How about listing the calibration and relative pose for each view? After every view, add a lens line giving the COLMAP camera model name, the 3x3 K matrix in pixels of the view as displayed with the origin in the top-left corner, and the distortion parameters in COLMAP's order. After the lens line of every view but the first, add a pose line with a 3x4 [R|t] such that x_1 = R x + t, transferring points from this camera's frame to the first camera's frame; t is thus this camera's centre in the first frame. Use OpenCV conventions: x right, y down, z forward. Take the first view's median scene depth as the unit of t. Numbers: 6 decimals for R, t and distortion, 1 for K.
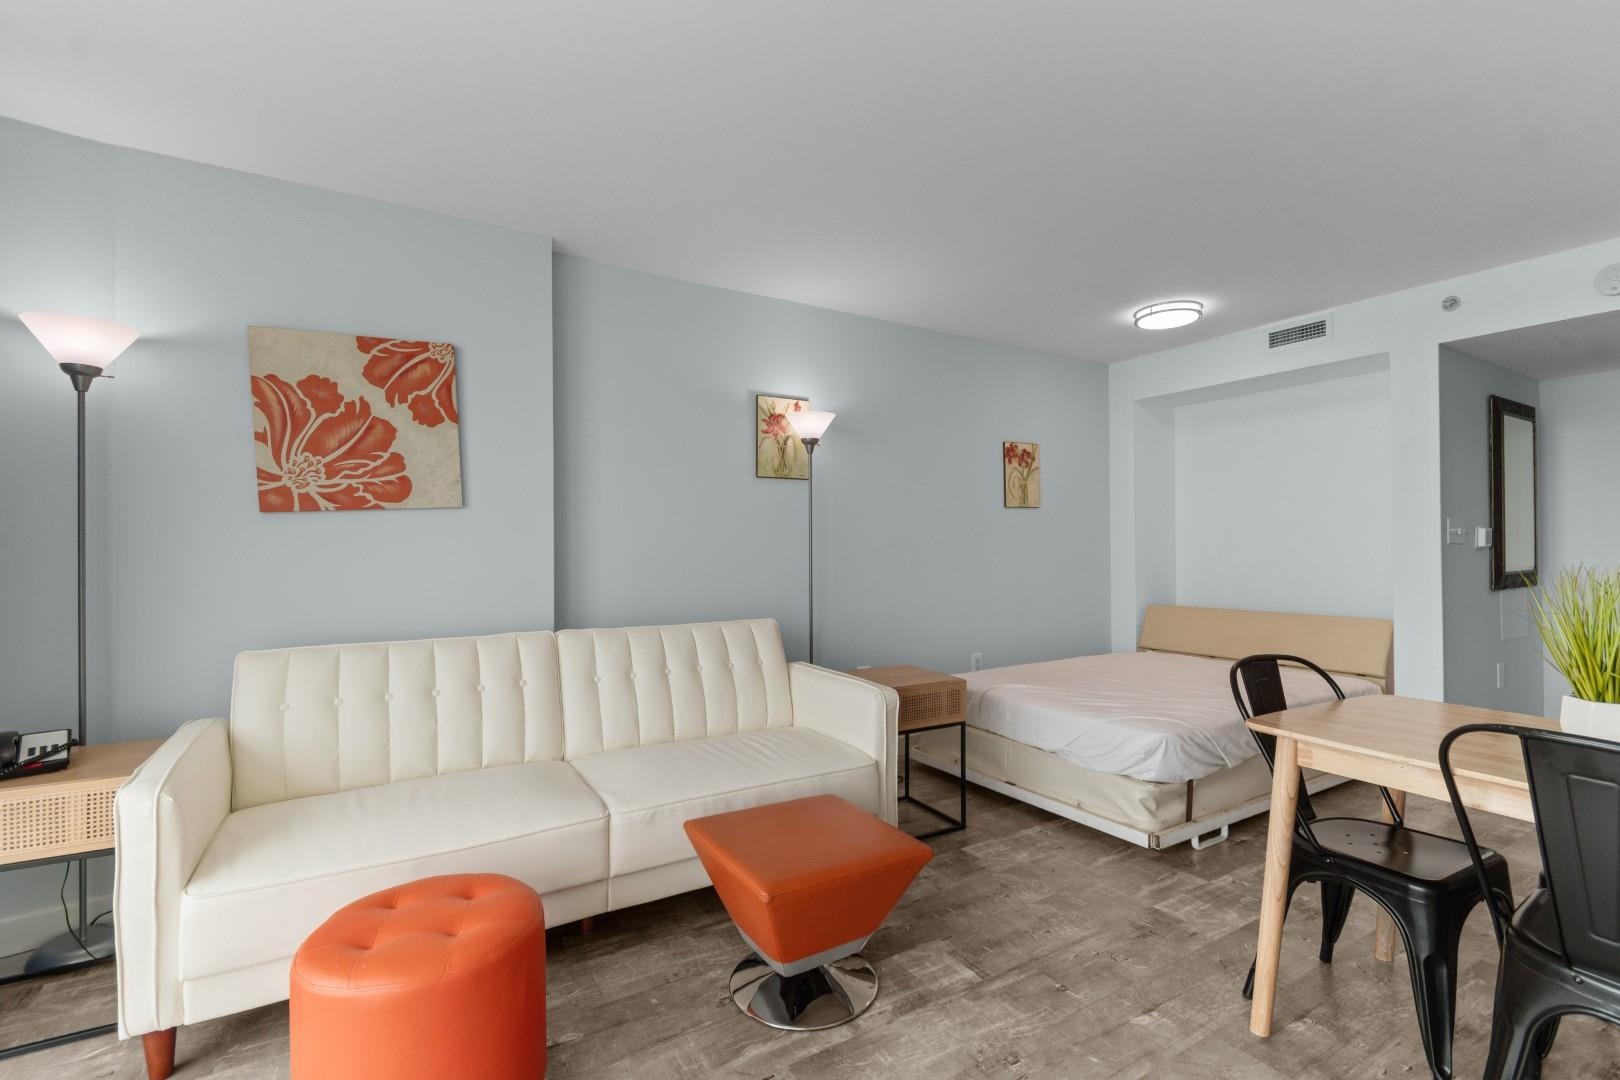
lens RADIAL K [[727.7, 0, 808.0], [0, 727.7, 546.5], [0, 0, 1]] dist [0.000569, -0.000739]
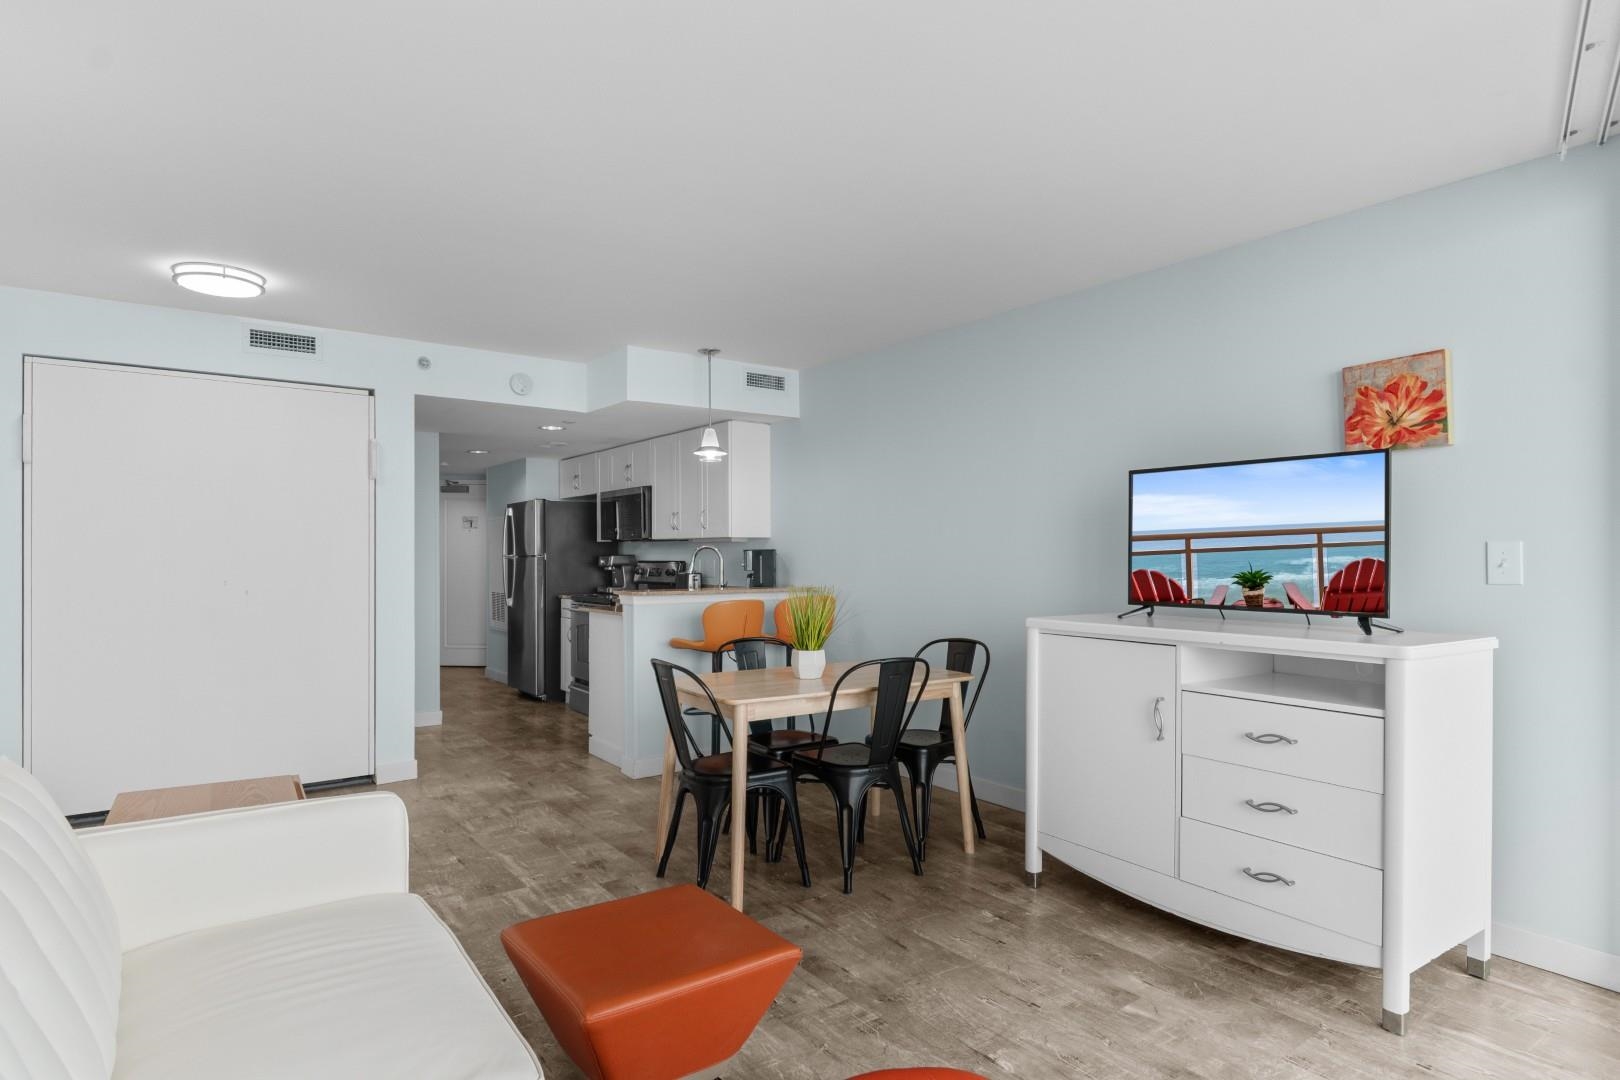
lens RADIAL K [[882.4, 0, 822.4], [0, 882.4, 546.4], [0, 0, 1]] dist [-0.005246, -0.004124]
pose [[-0.095337, 0.007154, 0.995419, -0.852369], [0.008084, 0.999947, -0.006412, -0.036918], [-0.995412, 0.007436, -0.095390, 0.728849]]
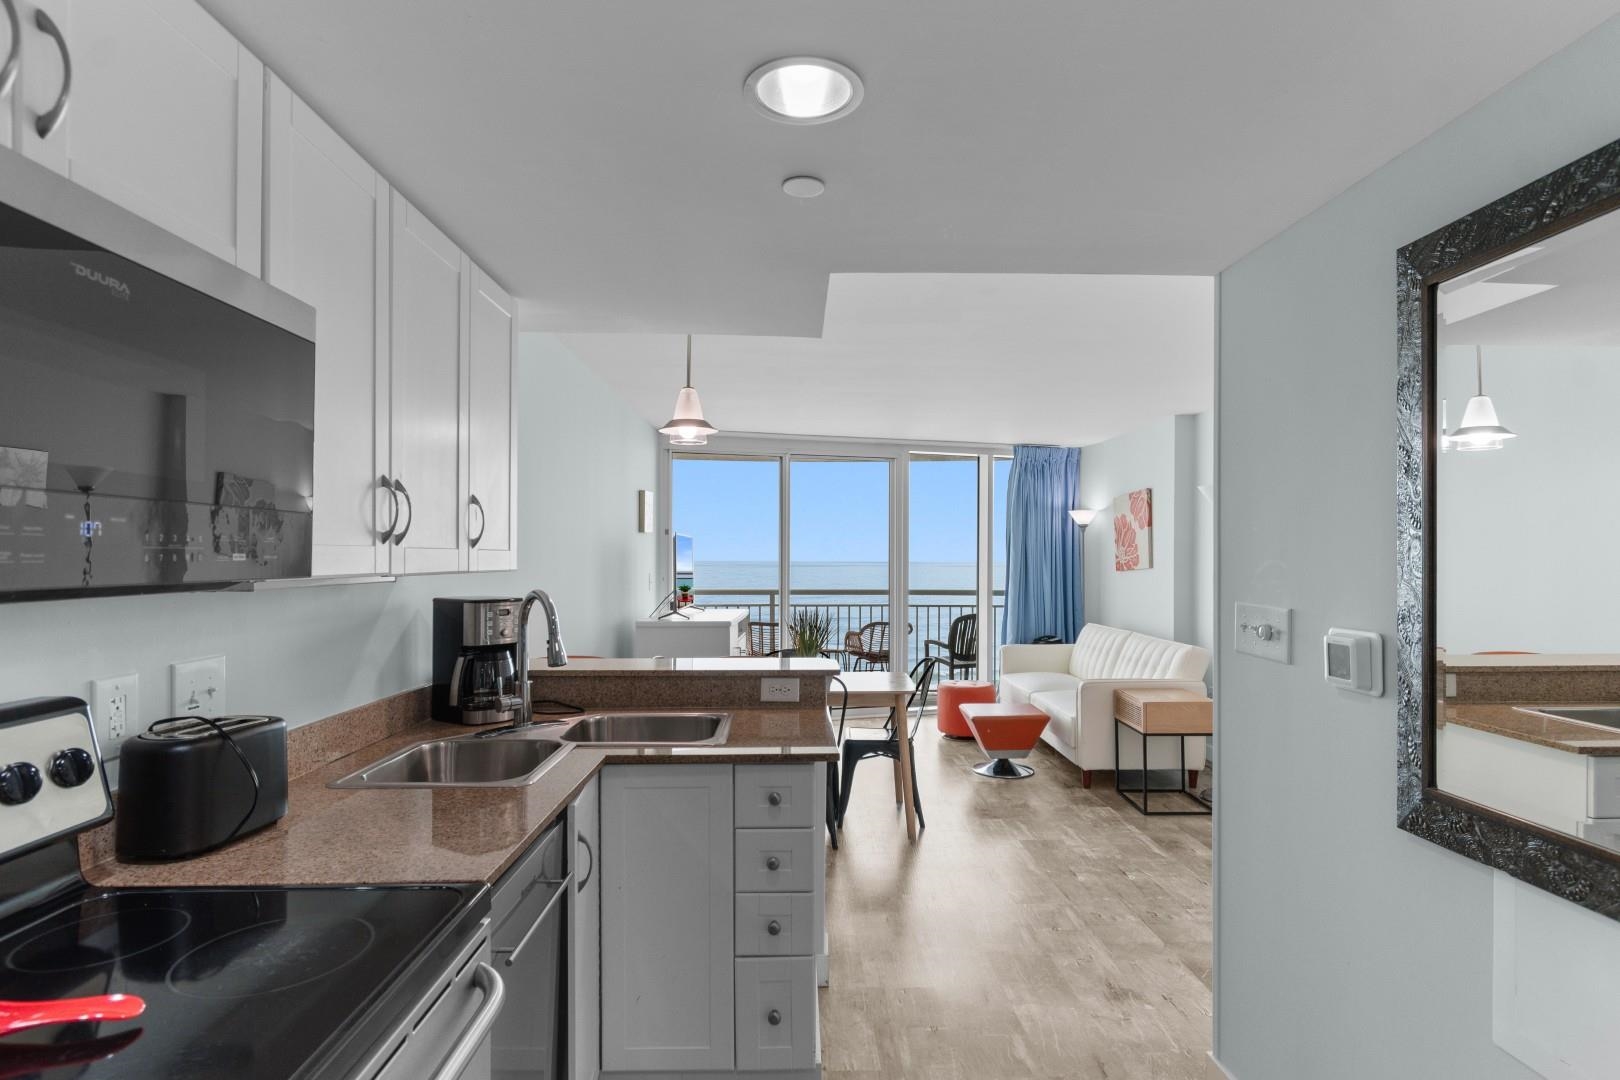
lens RADIAL K [[829.1, 0, 821.1], [0, 829.1, 552.5], [0, 0, 1]] dist [-0.001711, -0.001344]
pose [[-0.494550, -0.005351, -0.869133, 2.285586], [-0.006382, 0.999976, -0.002525, -0.100140], [0.869126, 0.004298, -0.494573, 1.557196]]
